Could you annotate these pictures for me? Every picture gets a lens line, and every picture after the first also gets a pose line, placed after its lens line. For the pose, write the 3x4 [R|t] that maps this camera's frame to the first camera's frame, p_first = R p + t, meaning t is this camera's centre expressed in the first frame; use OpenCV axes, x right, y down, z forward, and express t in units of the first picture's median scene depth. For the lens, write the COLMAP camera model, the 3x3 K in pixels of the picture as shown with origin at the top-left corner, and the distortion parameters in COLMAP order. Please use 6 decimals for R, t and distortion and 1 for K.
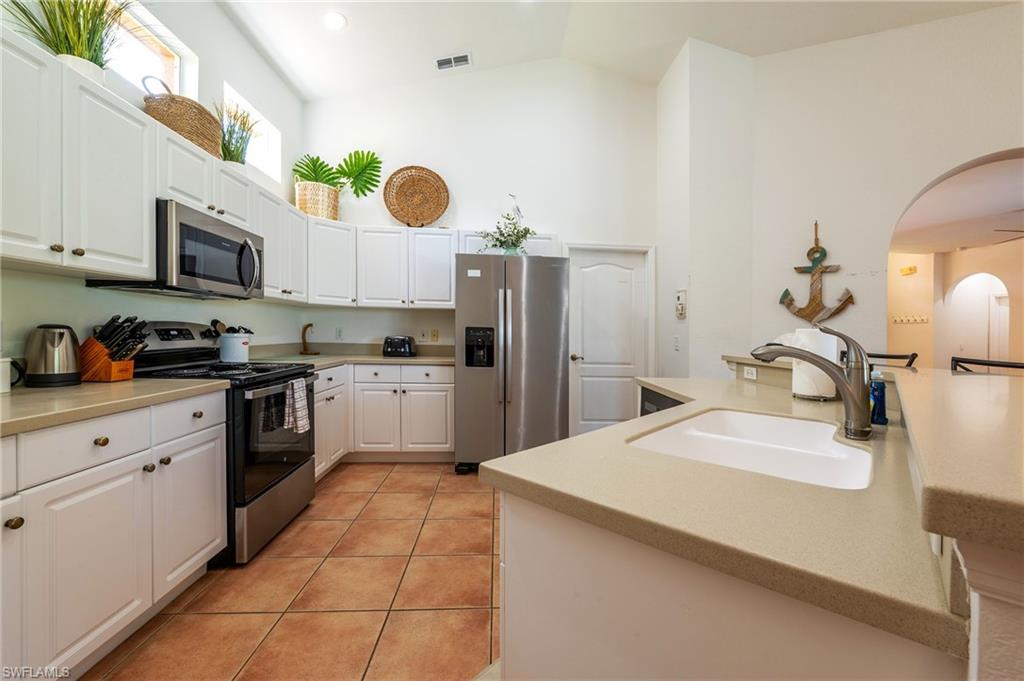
lens RADIAL K [[419.4, 0, 513.5], [0, 419.4, 339.4], [0, 0, 1]] dist [-0.001006, -0.000045]
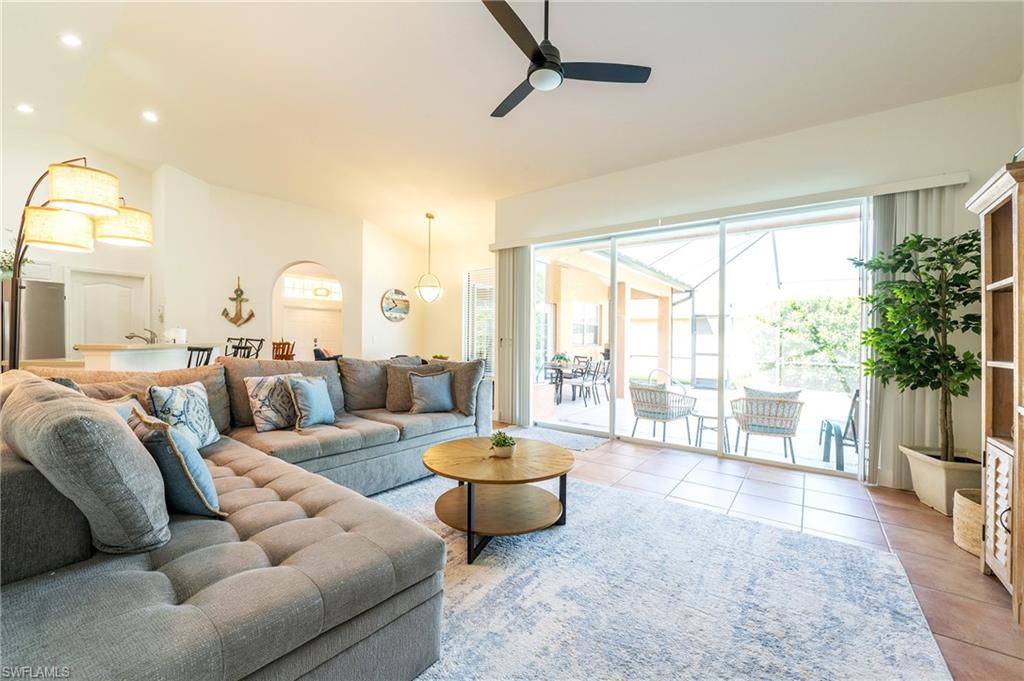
lens RADIAL K [[419.4, 0, 508.9], [0, 419.4, 338.9], [0, 0, 1]] dist [-0.001006, -0.000045]
pose [[0.647036, -0.007280, 0.762424, 0.004917], [0.004879, 0.999973, 0.005407, 0.023658], [-0.762443, 0.000221, 0.647055, -1.348961]]
